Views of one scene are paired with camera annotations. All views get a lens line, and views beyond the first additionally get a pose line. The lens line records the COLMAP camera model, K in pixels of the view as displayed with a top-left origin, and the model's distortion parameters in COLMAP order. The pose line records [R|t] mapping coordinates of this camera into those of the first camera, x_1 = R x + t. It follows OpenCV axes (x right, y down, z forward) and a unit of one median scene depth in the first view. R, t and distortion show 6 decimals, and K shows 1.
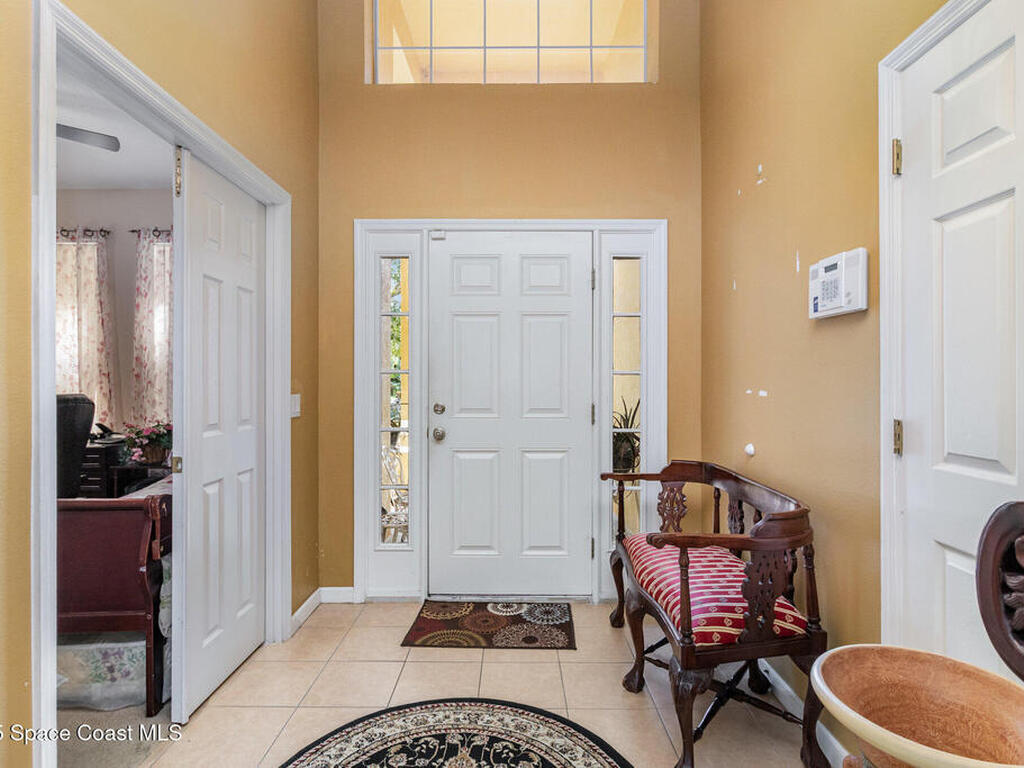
lens RADIAL K [[537.0, 0, 512.3], [0, 537.0, 384.6], [0, 0, 1]] dist [0.003665, -0.001593]
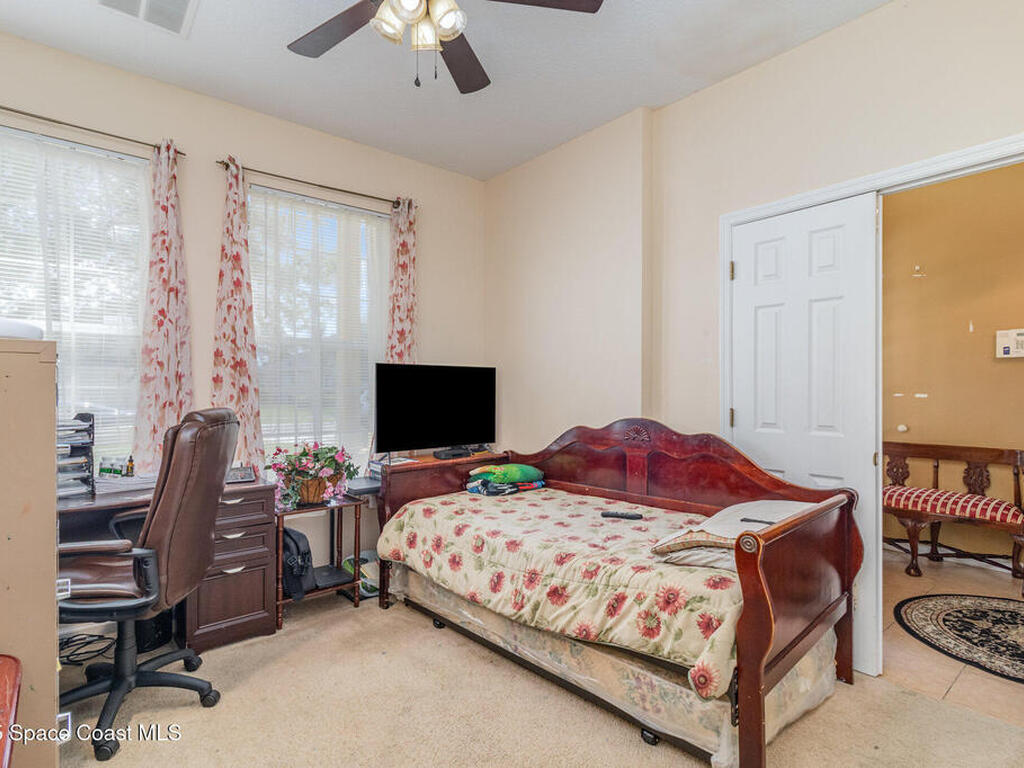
lens RADIAL K [[537.0, 0, 506.4], [0, 537.0, 388.4], [0, 0, 1]] dist [0.003665, -0.001593]
pose [[0.764846, -0.000225, 0.644213, -0.952373], [0.005769, 0.999962, -0.006500, -0.001552], [-0.644187, 0.008688, 0.764819, 0.288148]]
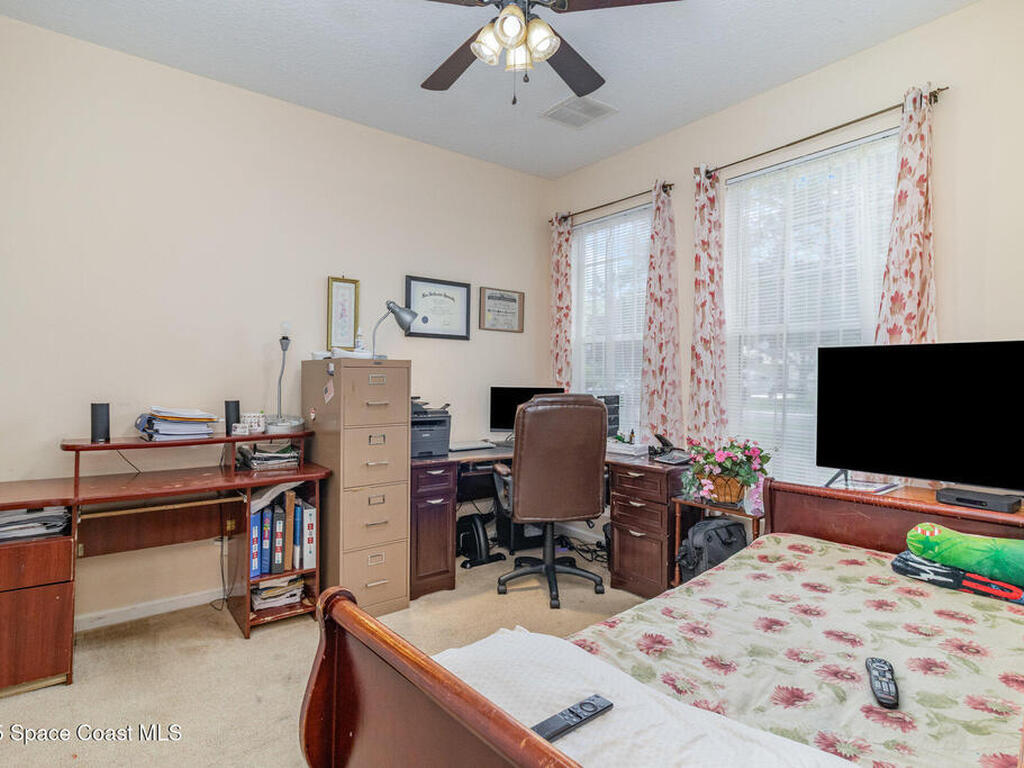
lens RADIAL K [[537.0, 0, 507.2], [0, 537.0, 380.3], [0, 0, 1]] dist [0.003665, -0.001593]
pose [[0.607824, 0.007559, -0.794035, -0.306764], [-0.015327, 0.999880, -0.002213, -0.001742], [0.793924, 0.013515, 0.607867, 0.378472]]
